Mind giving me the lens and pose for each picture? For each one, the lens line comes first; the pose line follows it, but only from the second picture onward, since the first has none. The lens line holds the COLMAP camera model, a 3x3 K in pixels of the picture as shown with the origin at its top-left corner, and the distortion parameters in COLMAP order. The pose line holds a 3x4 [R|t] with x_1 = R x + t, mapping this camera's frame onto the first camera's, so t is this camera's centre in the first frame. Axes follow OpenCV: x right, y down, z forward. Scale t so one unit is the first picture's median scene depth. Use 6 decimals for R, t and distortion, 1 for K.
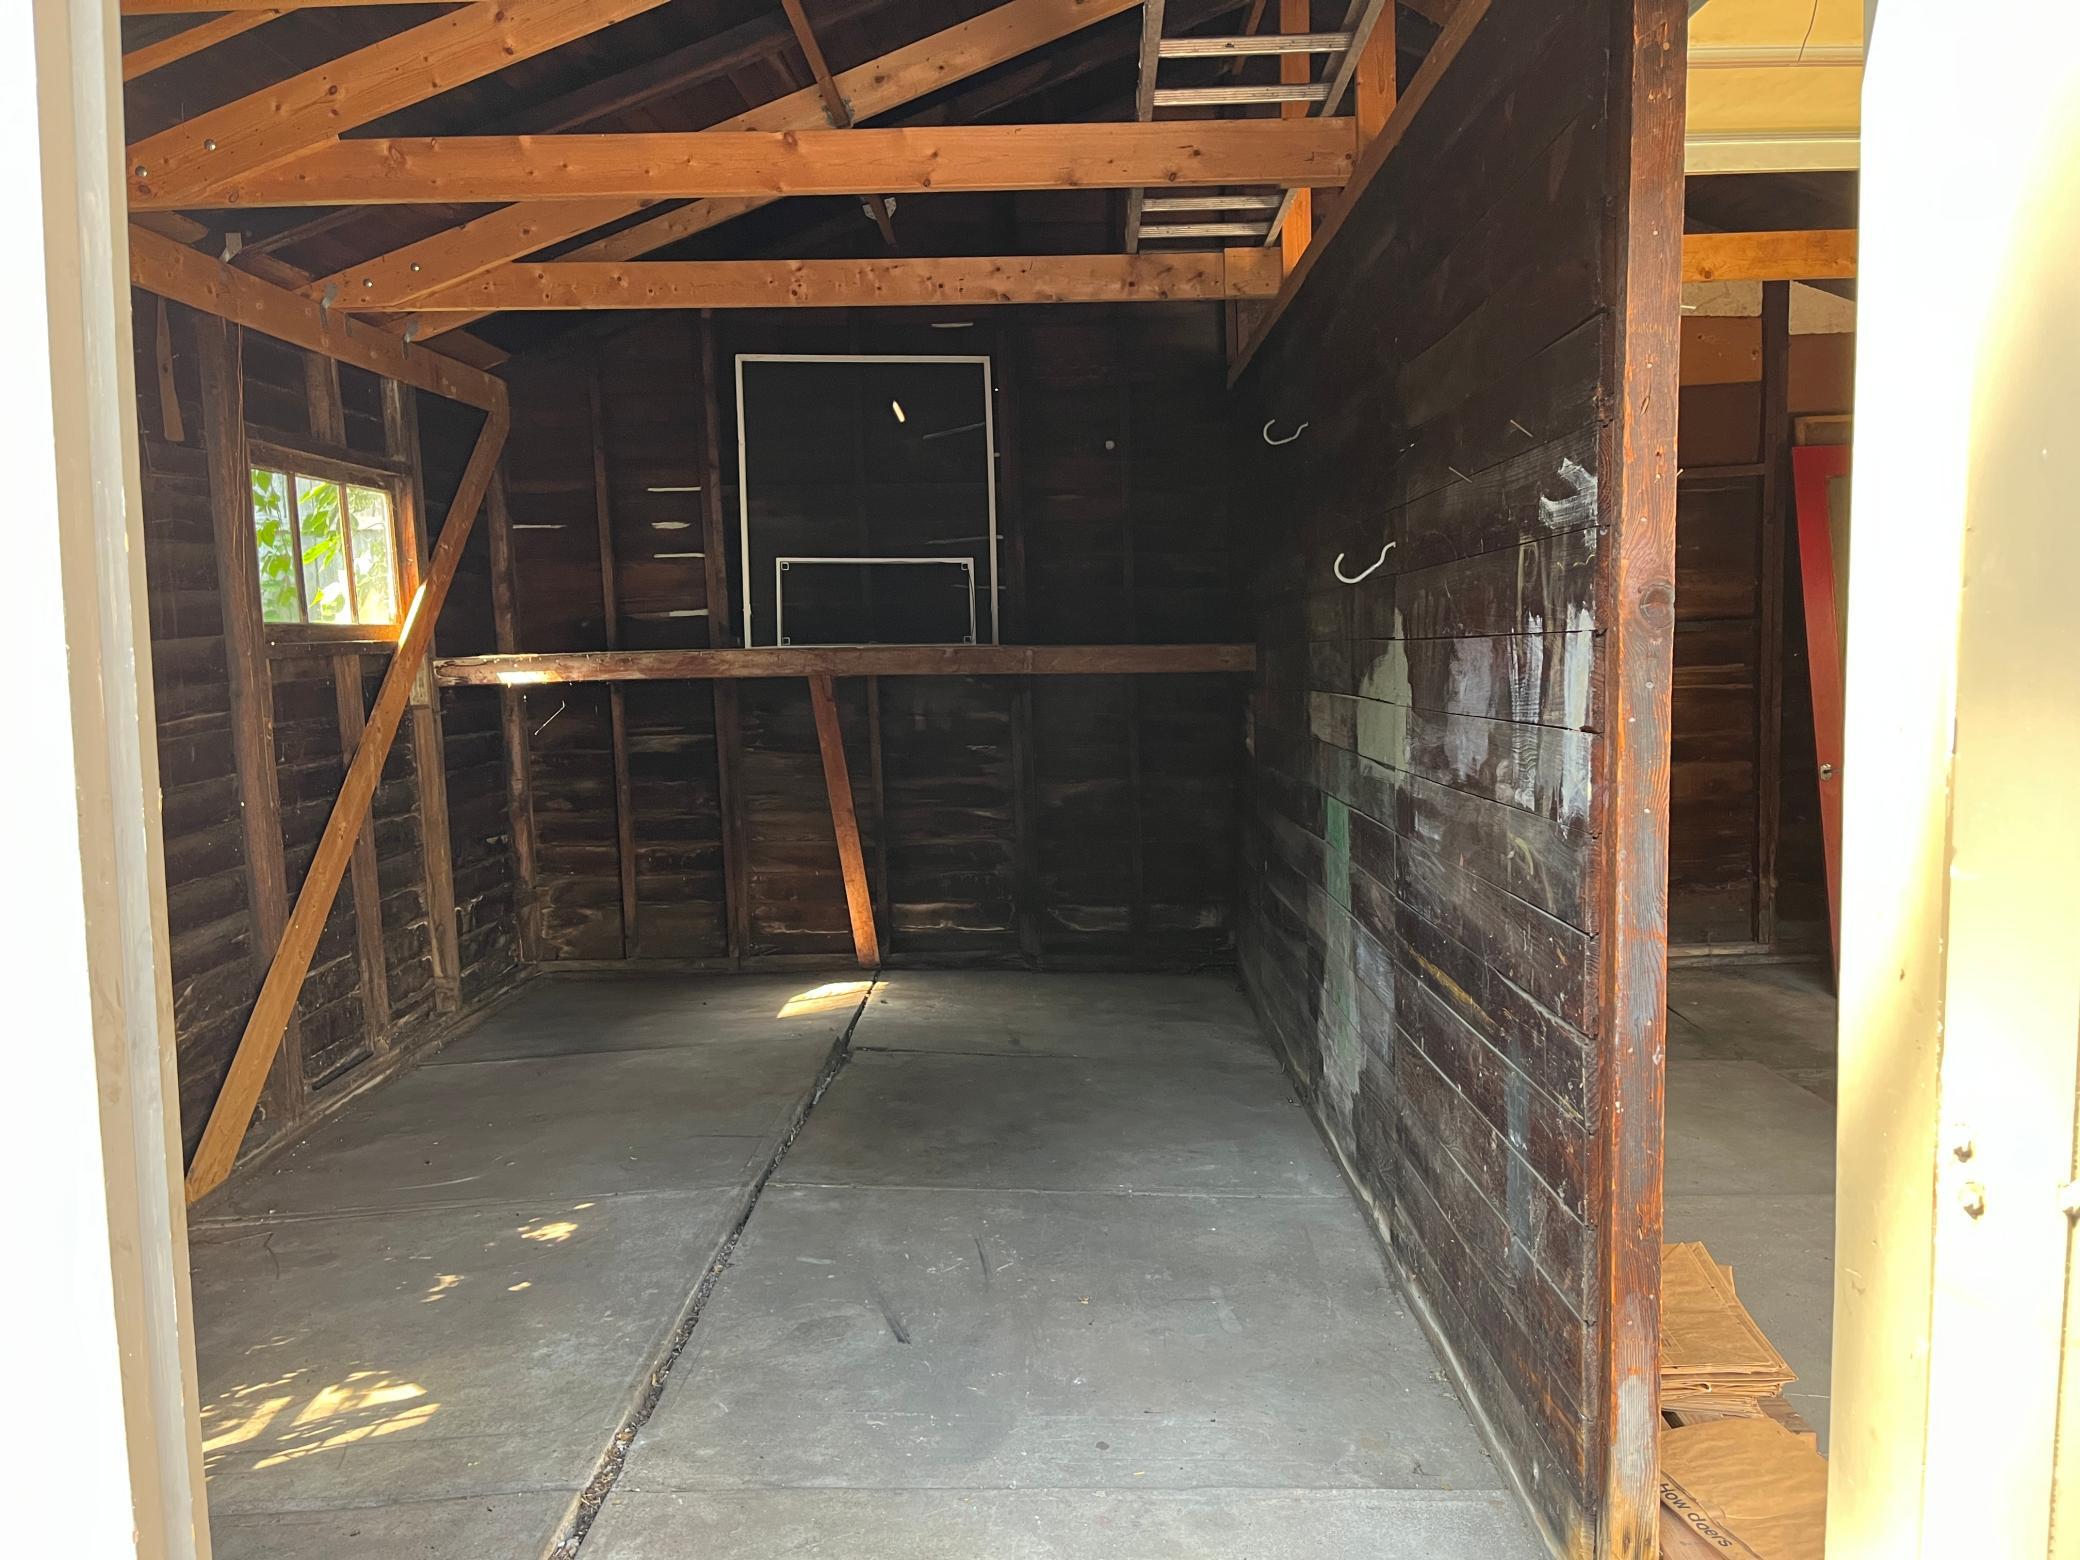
lens RADIAL K [[1566.9, 0, 1029.0], [0, 1566.9, 783.3], [0, 0, 1]] dist [0.018989, -0.014890]
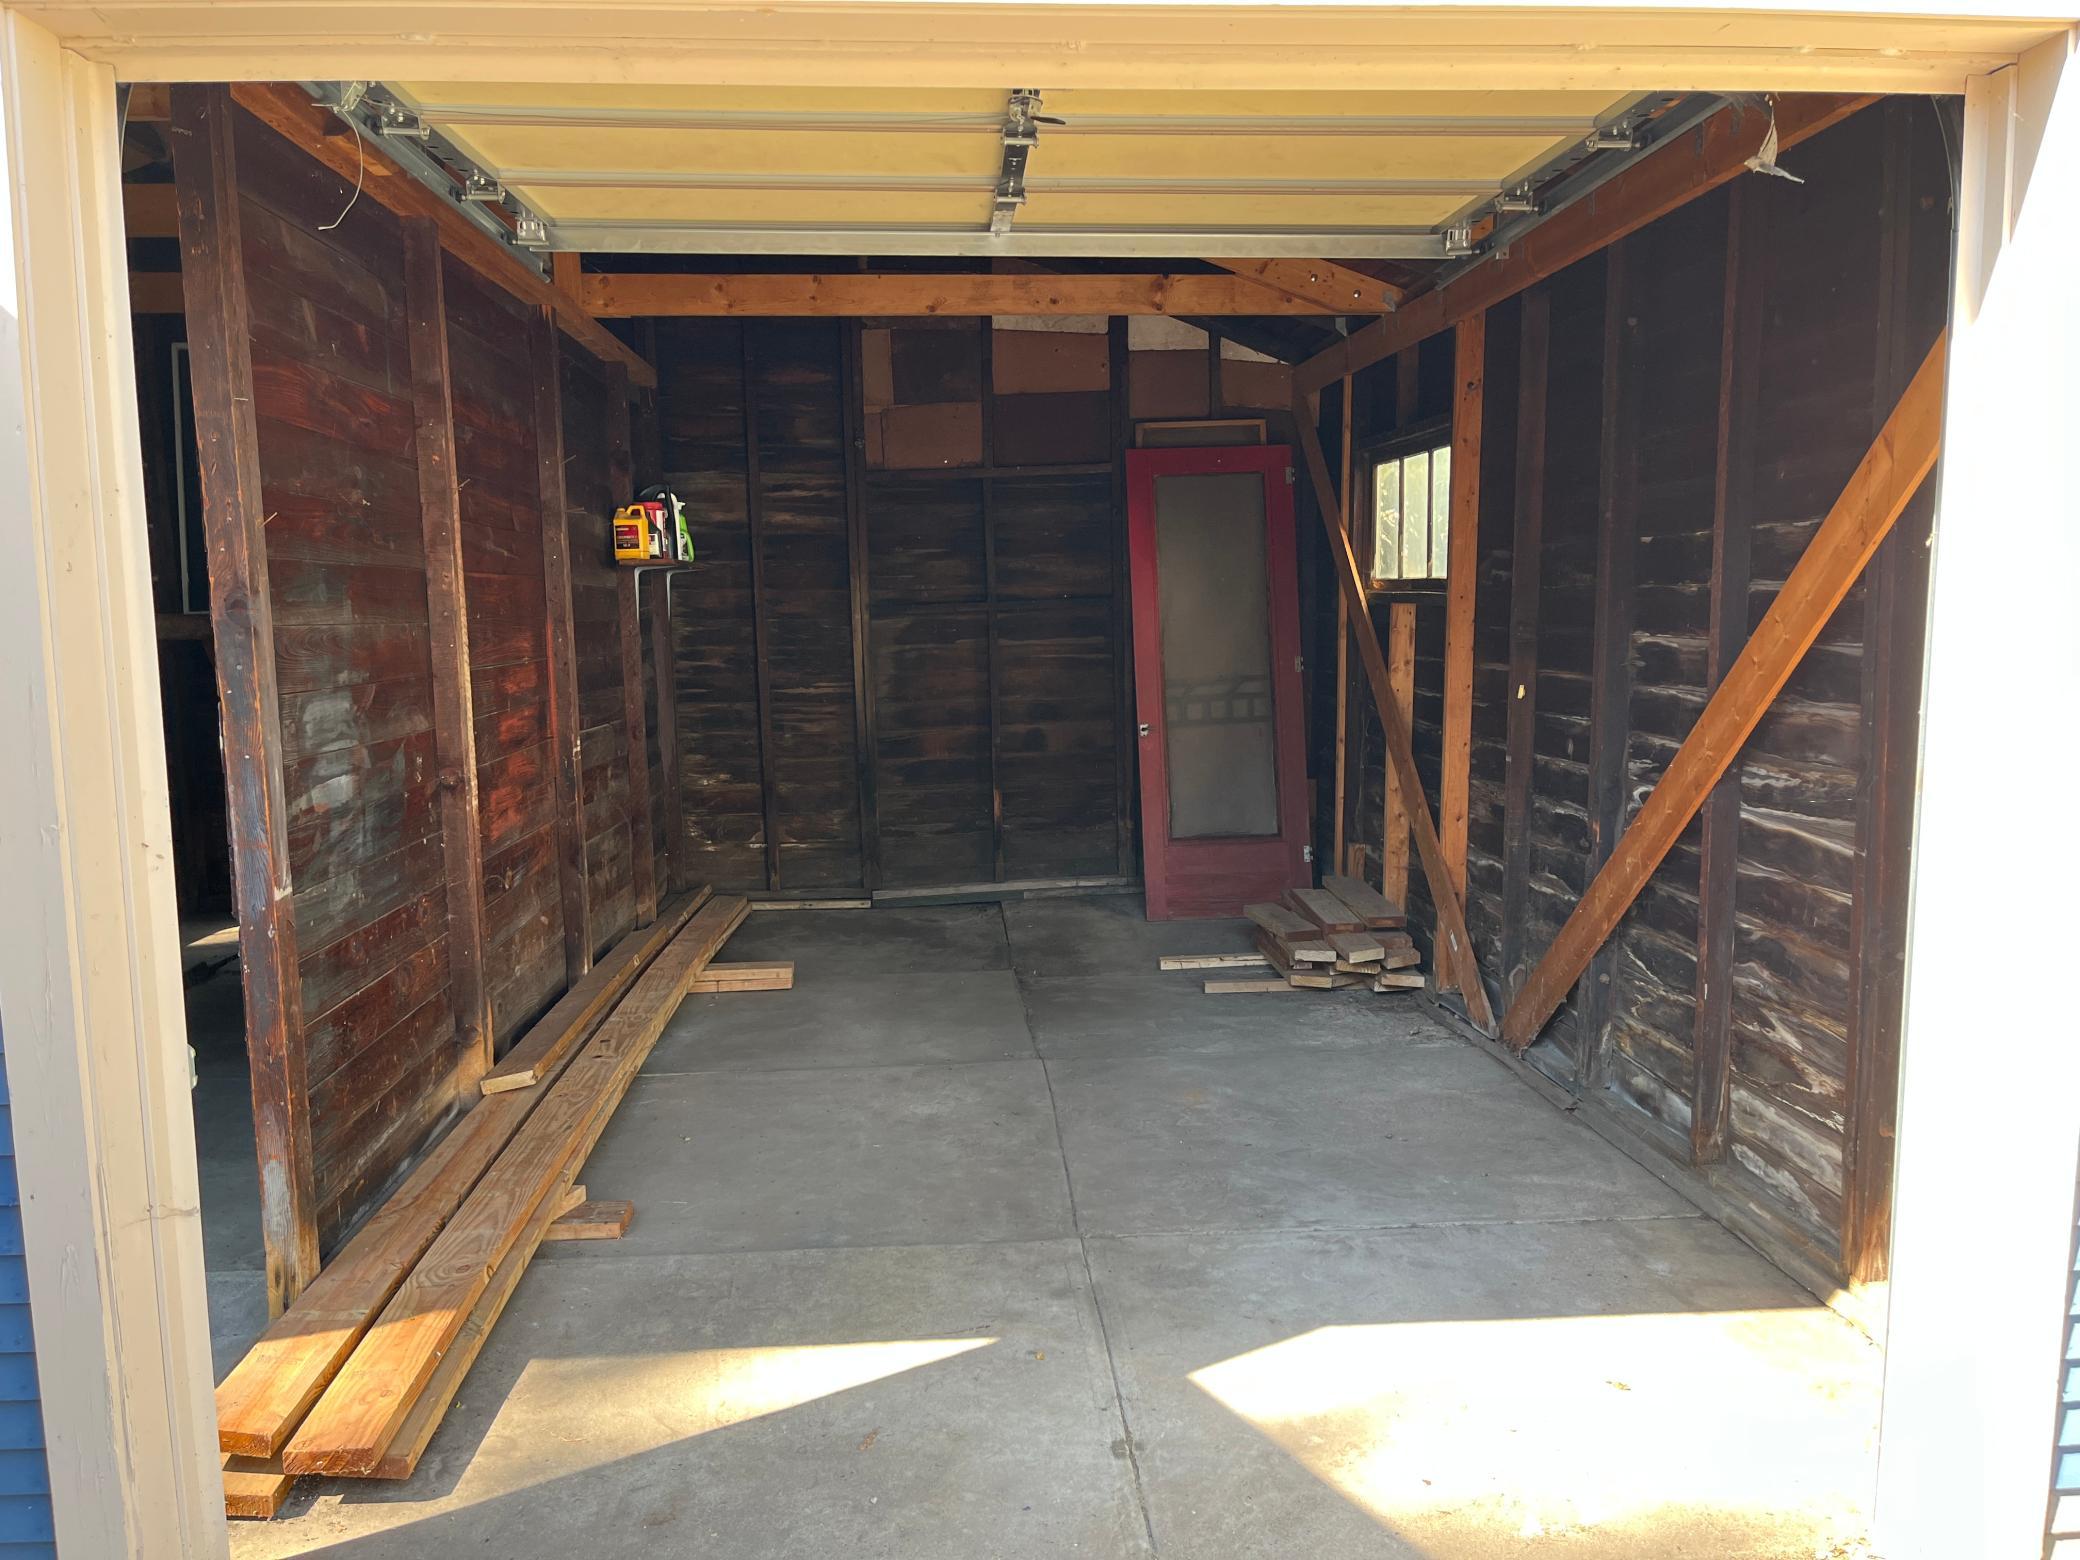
lens RADIAL K [[1566.9, 0, 1052.3], [0, 1566.9, 783.8], [0, 0, 1]] dist [0.018989, -0.014890]
pose [[0.996633, 0.001117, 0.081984, 0.425917], [-0.003569, 0.999550, 0.029770, -0.001393], [-0.081914, -0.029963, 0.996189, -0.197102]]
